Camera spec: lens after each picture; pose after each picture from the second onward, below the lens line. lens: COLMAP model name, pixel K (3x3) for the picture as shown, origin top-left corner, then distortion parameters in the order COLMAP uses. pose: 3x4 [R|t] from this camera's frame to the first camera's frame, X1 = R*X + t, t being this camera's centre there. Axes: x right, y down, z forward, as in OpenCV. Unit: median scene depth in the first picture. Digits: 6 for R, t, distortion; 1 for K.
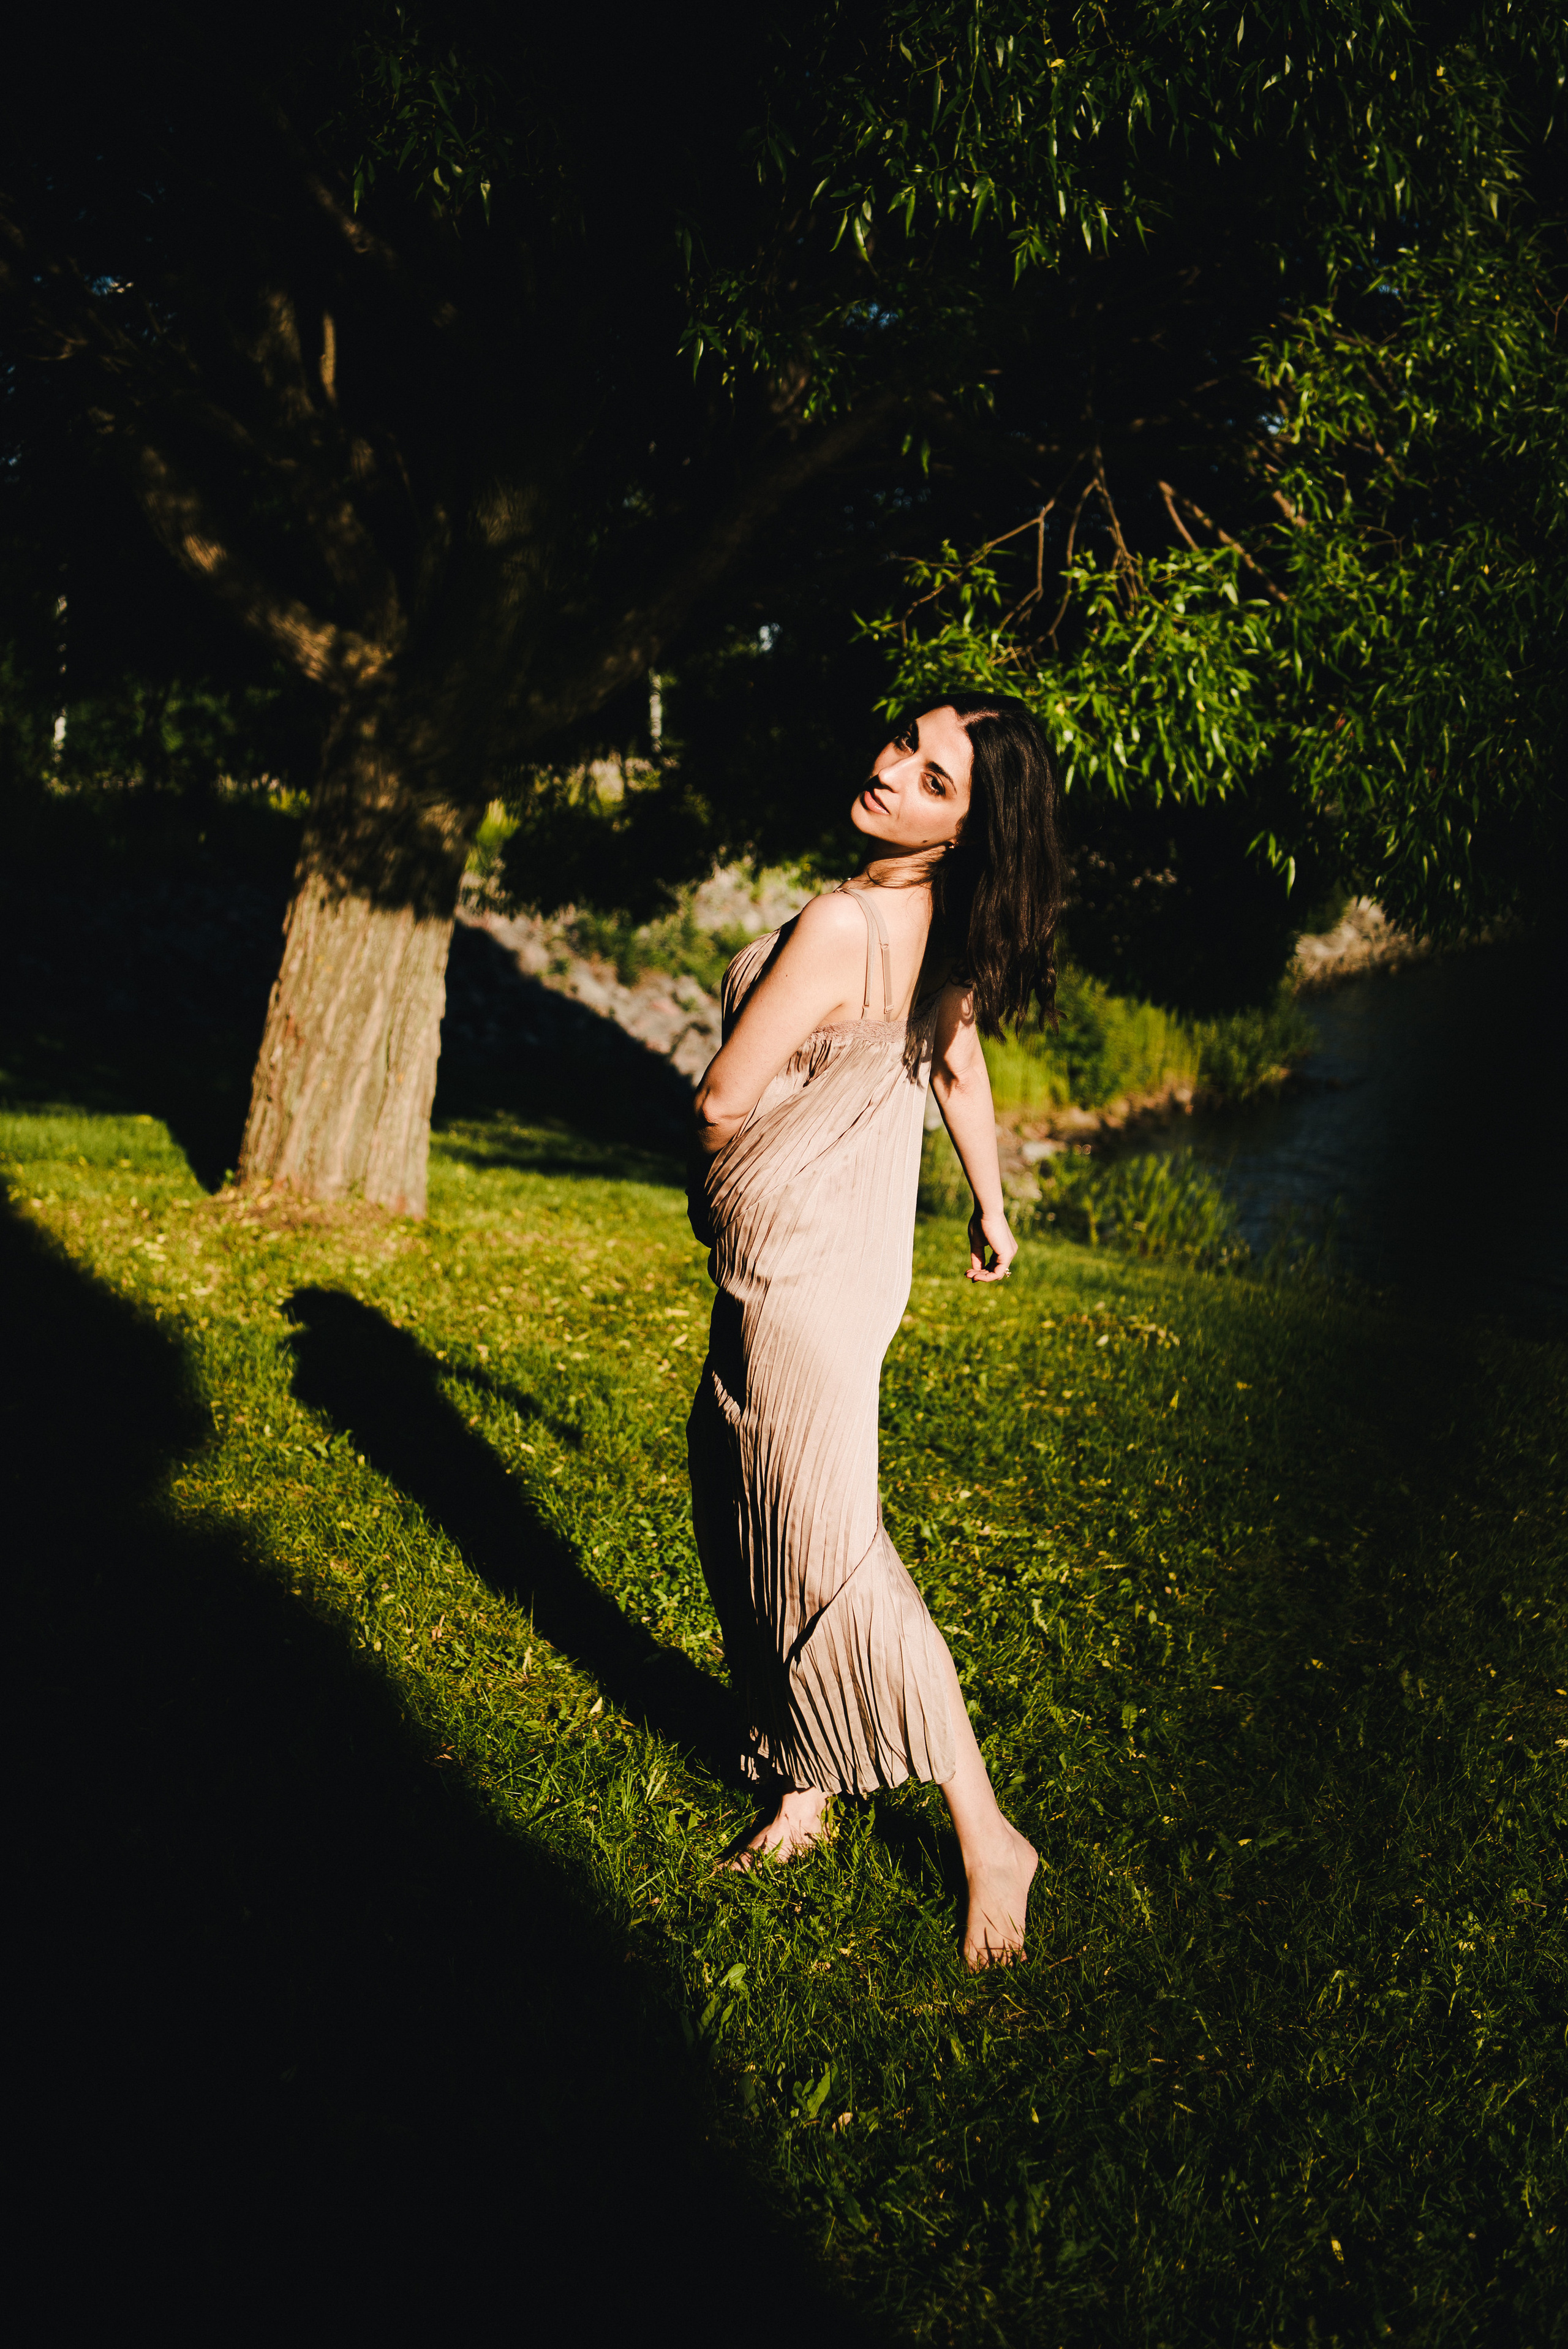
lens RADIAL K [[2827.1, 0, 772.2], [0, 2827.1, 1163.5], [0, 0, 1]] dist [0.040365, 0.000000]
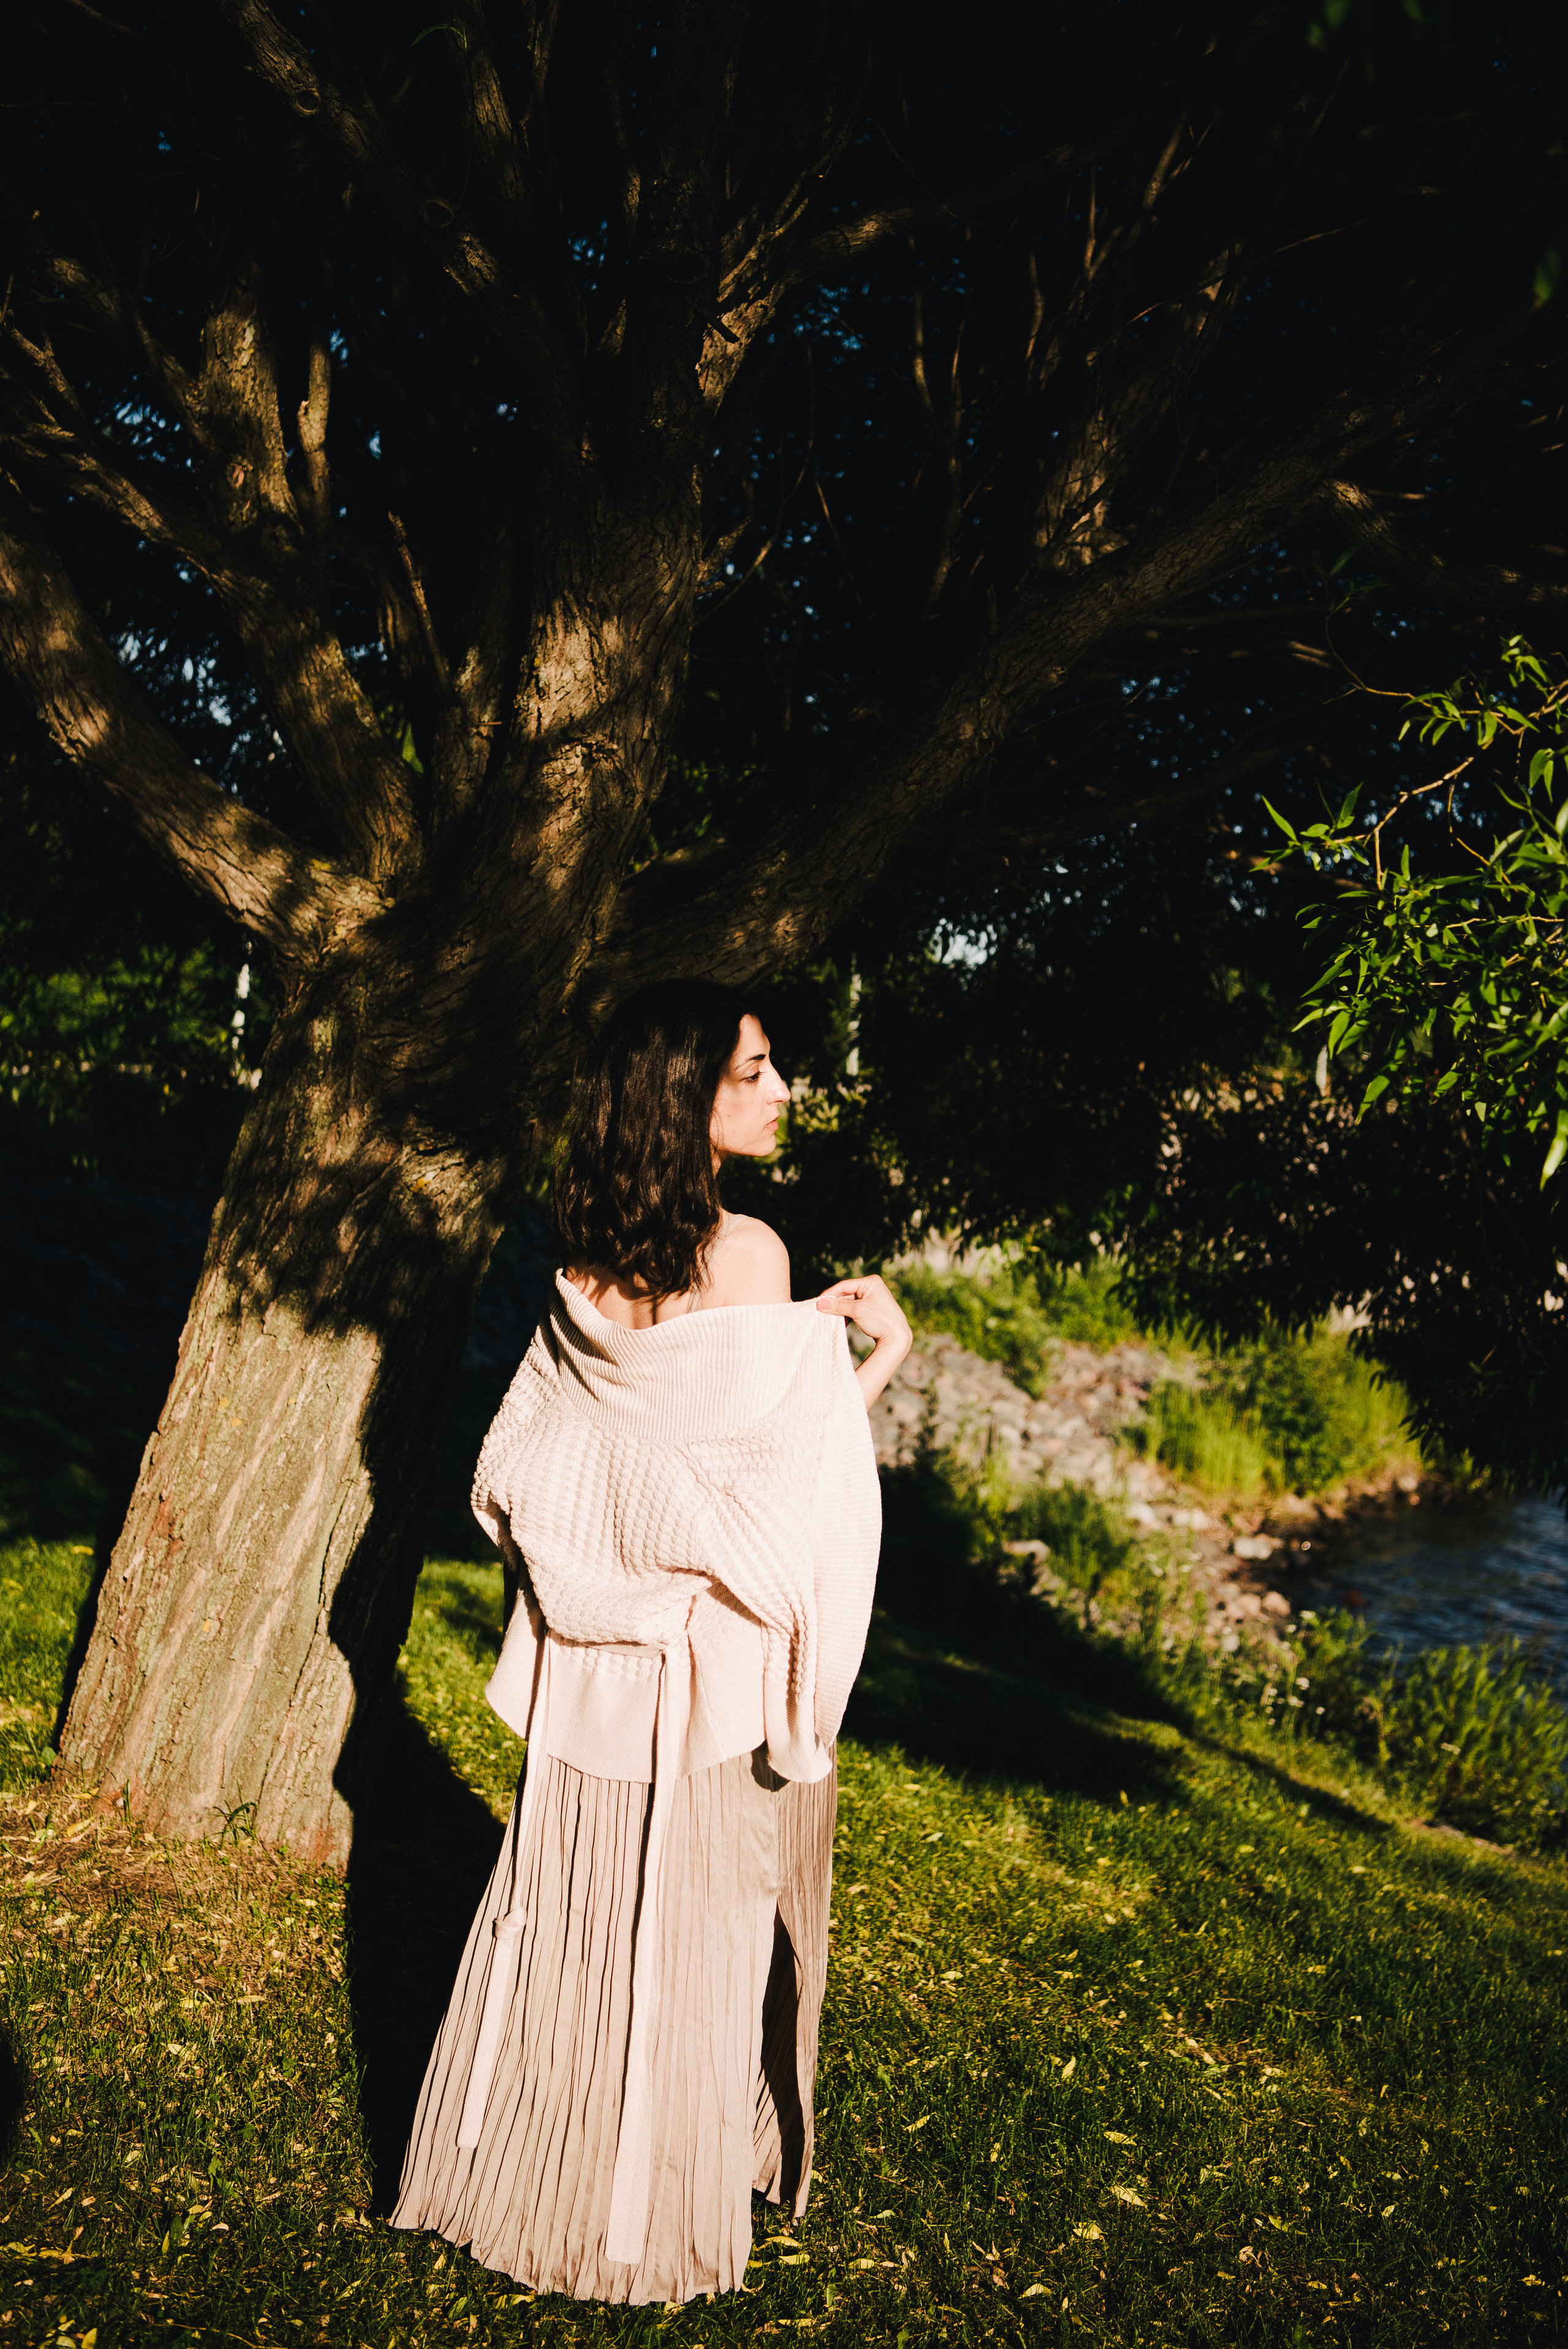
lens RADIAL K [[2714.8, 0, 772.1], [0, 2714.8, 1181.6], [0, 0, 1]] dist [0.066667, 0.000000]
pose [[0.995993, 0.058434, -0.067698, -0.013281], [-0.065159, 0.992666, -0.101823, -0.077980], [0.061252, 0.105826, 0.992496, 0.511050]]
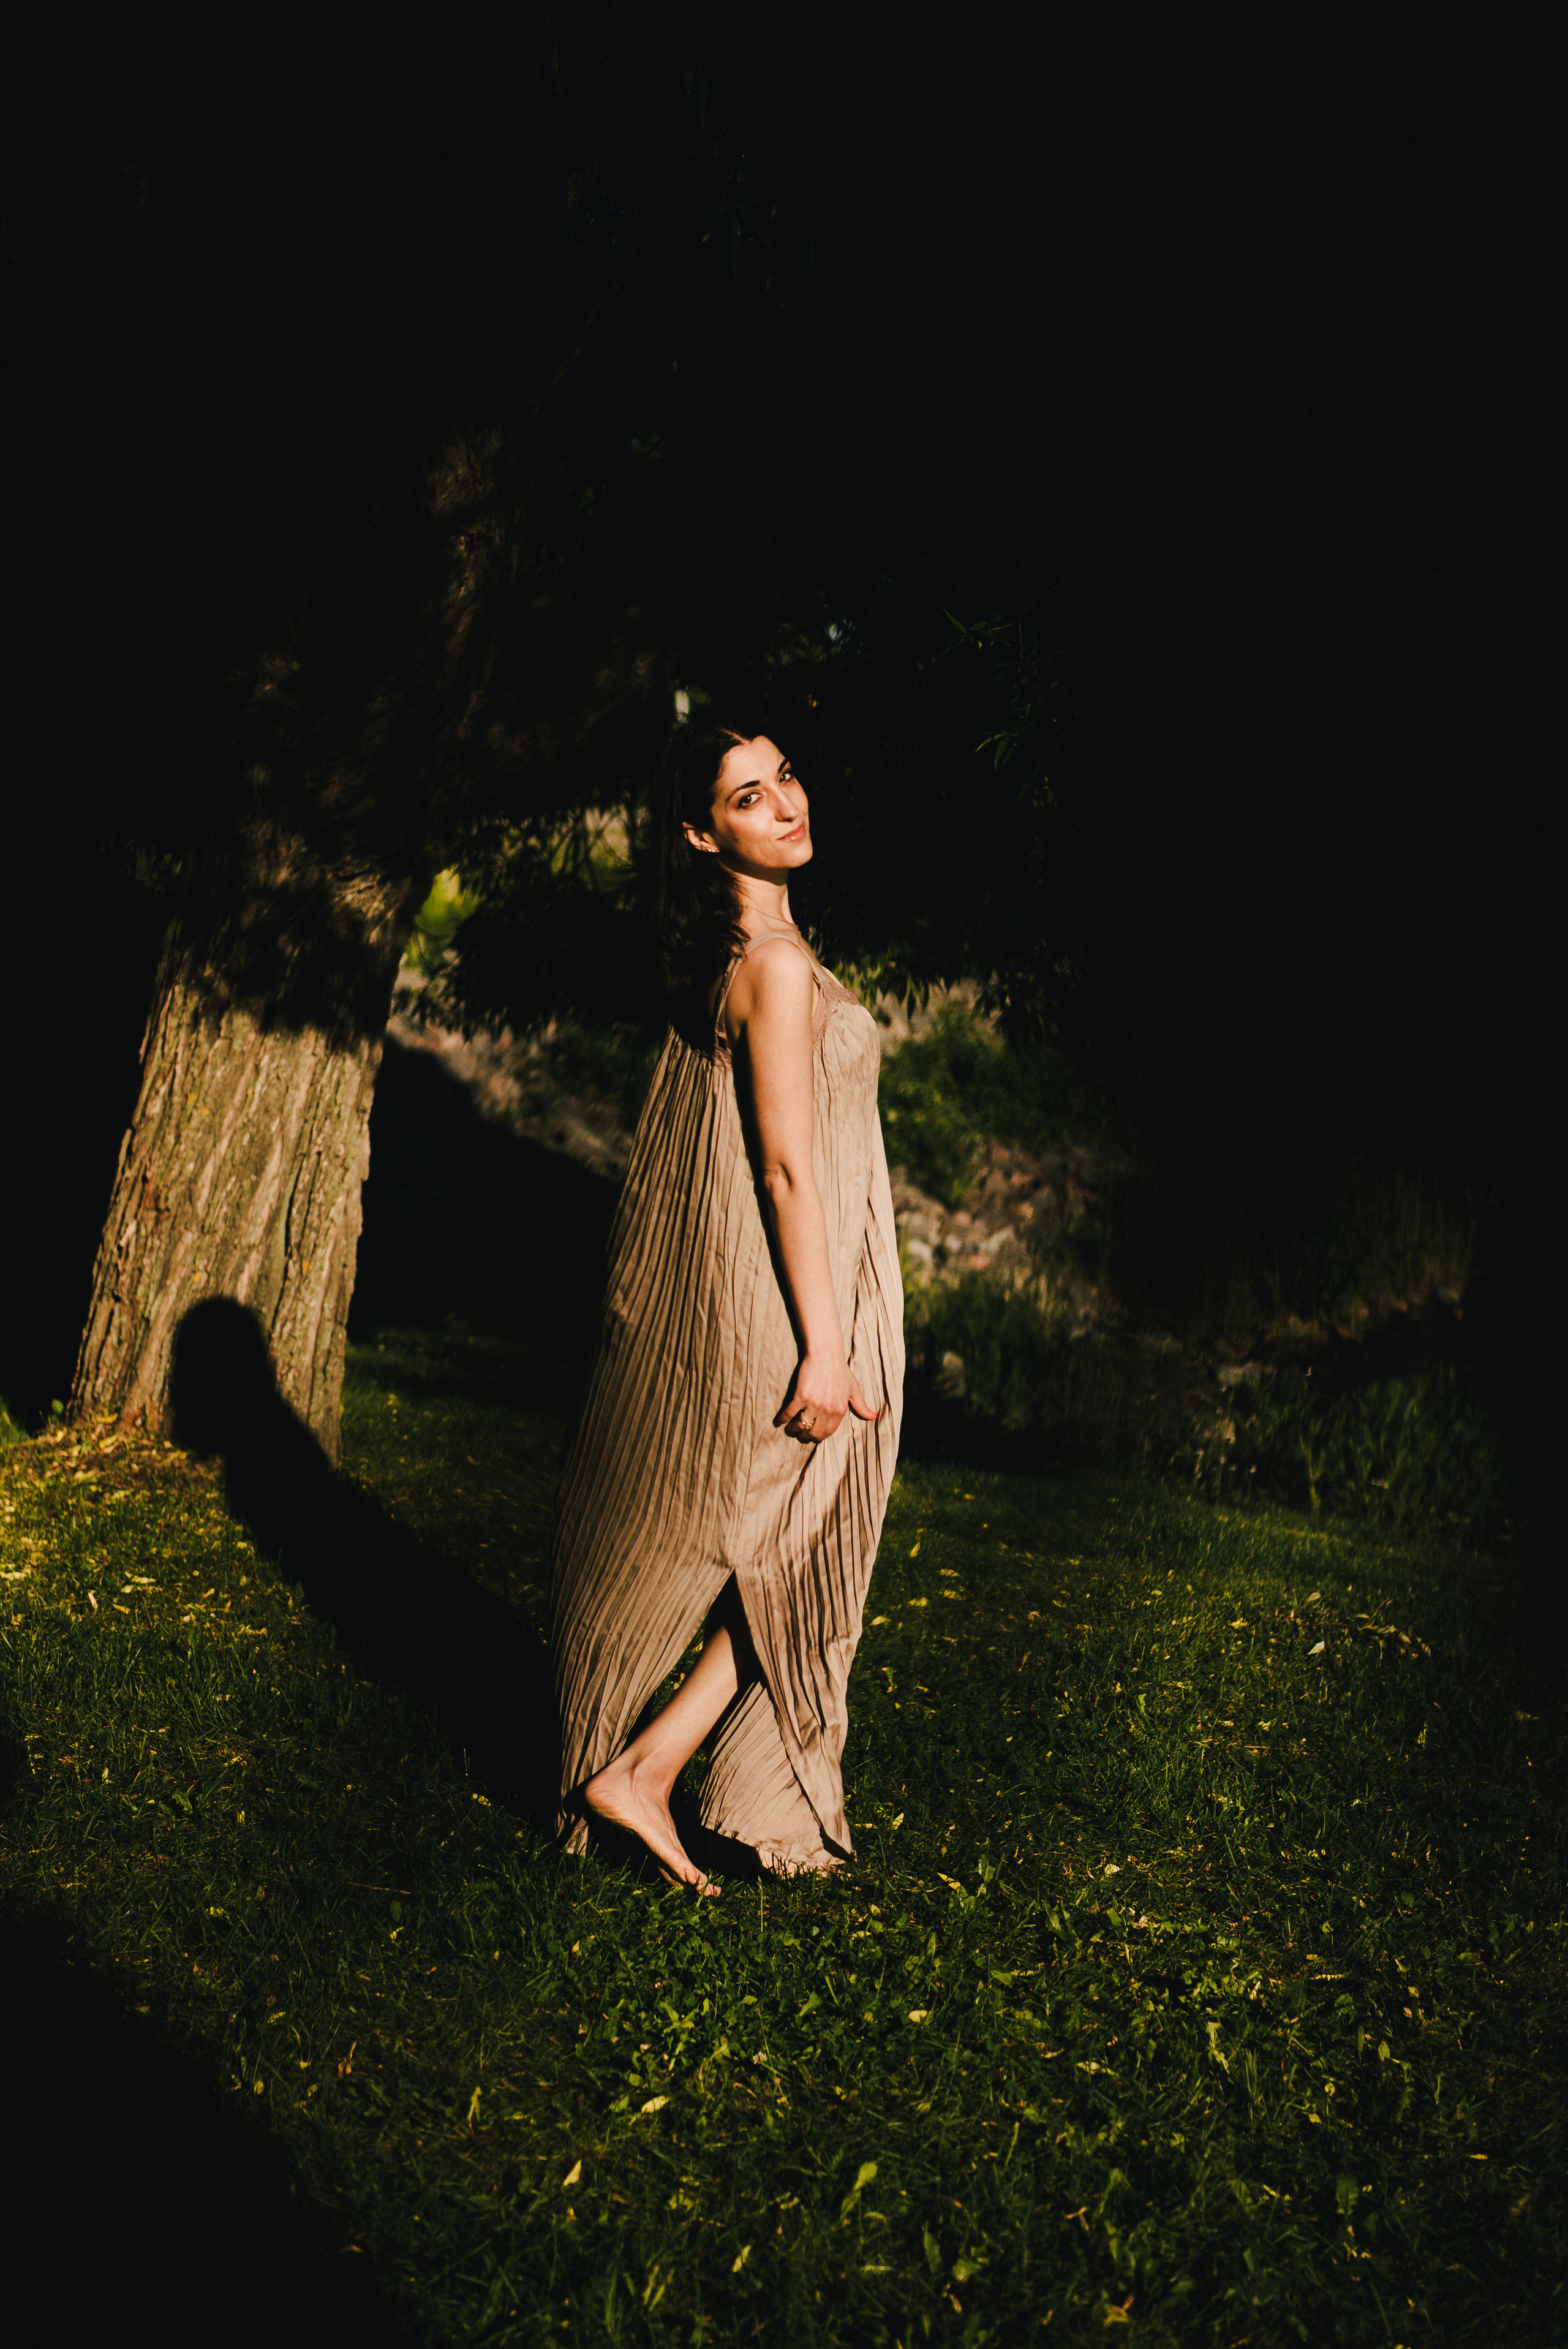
lens RADIAL K [[4112.2, 0, 759.8], [0, 4112.2, 1168.8], [0, 0, 1]] dist [0.220272, 0.000000]
pose [[0.999752, -0.000770, -0.022276, 0.003586], [-0.000445, 0.998515, -0.054473, 0.001068], [0.022285, 0.054470, 0.998267, -0.015536]]
